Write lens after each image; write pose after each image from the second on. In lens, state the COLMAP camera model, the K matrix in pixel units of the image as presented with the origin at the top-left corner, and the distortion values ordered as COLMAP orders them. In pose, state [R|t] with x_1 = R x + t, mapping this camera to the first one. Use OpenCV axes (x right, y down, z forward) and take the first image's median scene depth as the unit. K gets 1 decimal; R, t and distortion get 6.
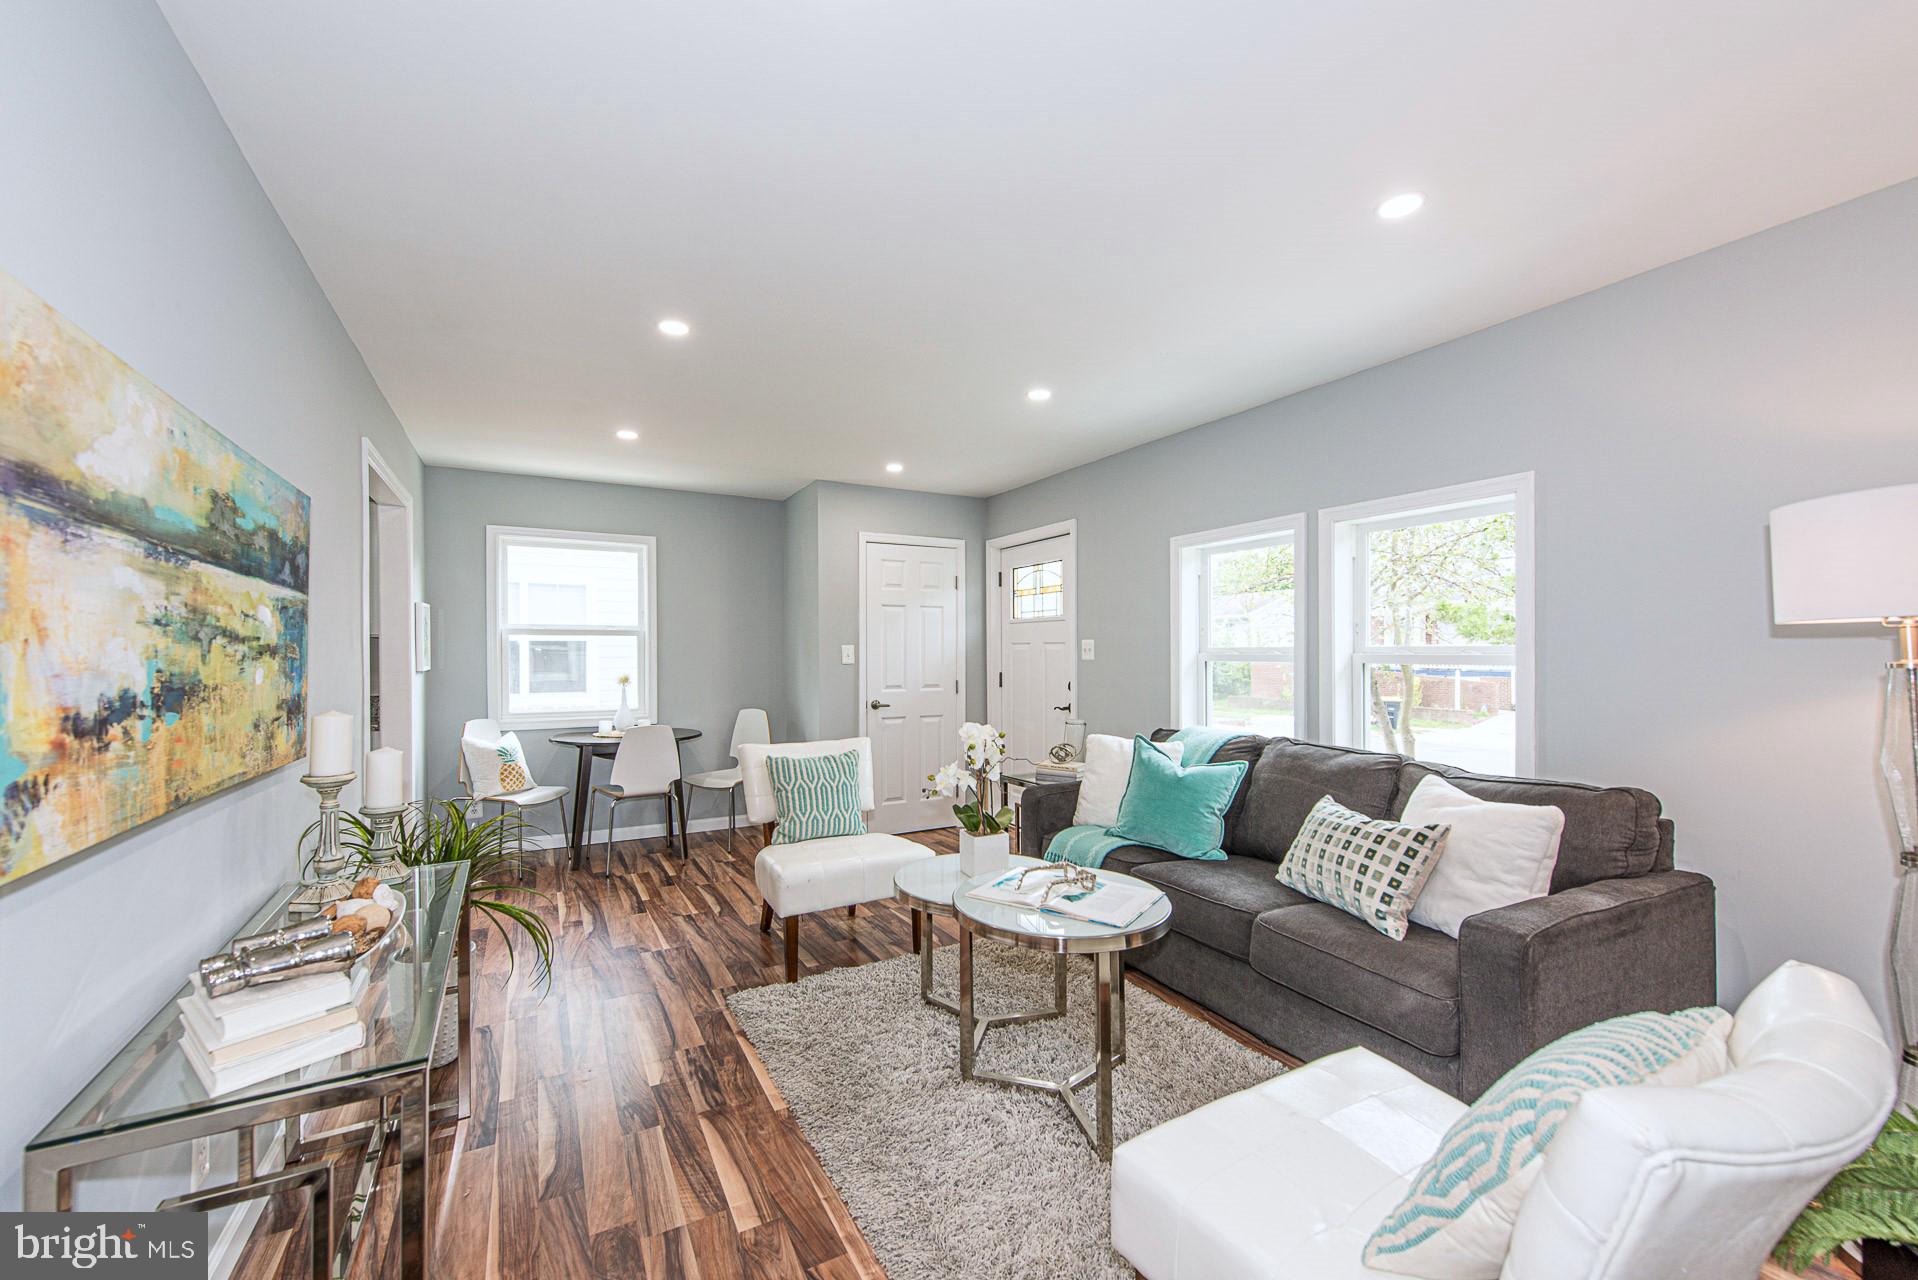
lens RADIAL K [[773.3, 0, 958.5], [0, 773.3, 646.7], [0, 0, 1]] dist [0.000447, 0.000014]
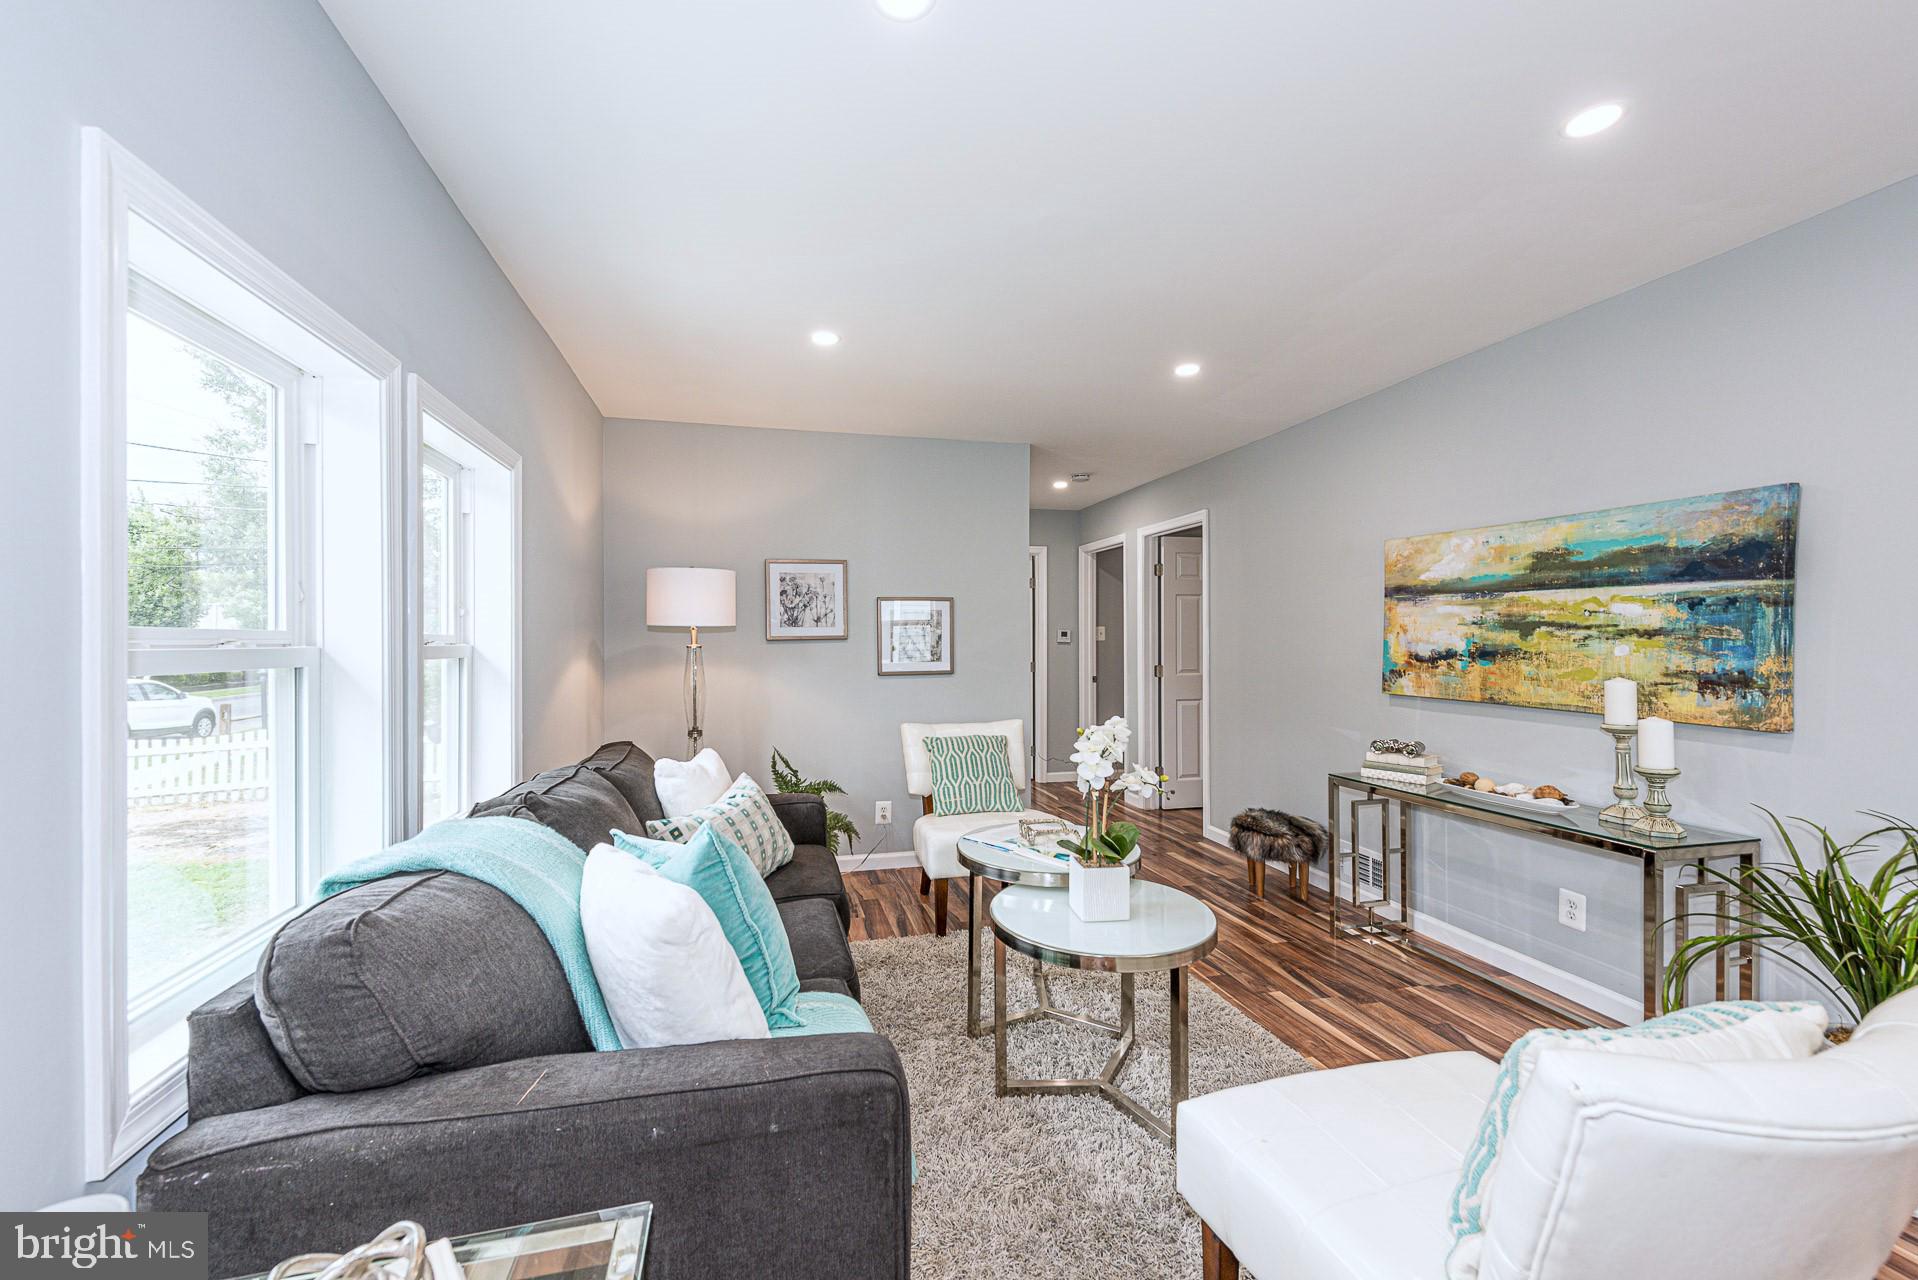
lens RADIAL K [[773.3, 0, 953.5], [0, 773.3, 642.4], [0, 0, 1]] dist [0.000447, 0.000014]
pose [[-0.966694, 0.004116, 0.255901, -0.057885], [0.003411, 0.999989, -0.003196, 0.034456], [-0.255912, -0.002216, -0.966698, 4.152417]]
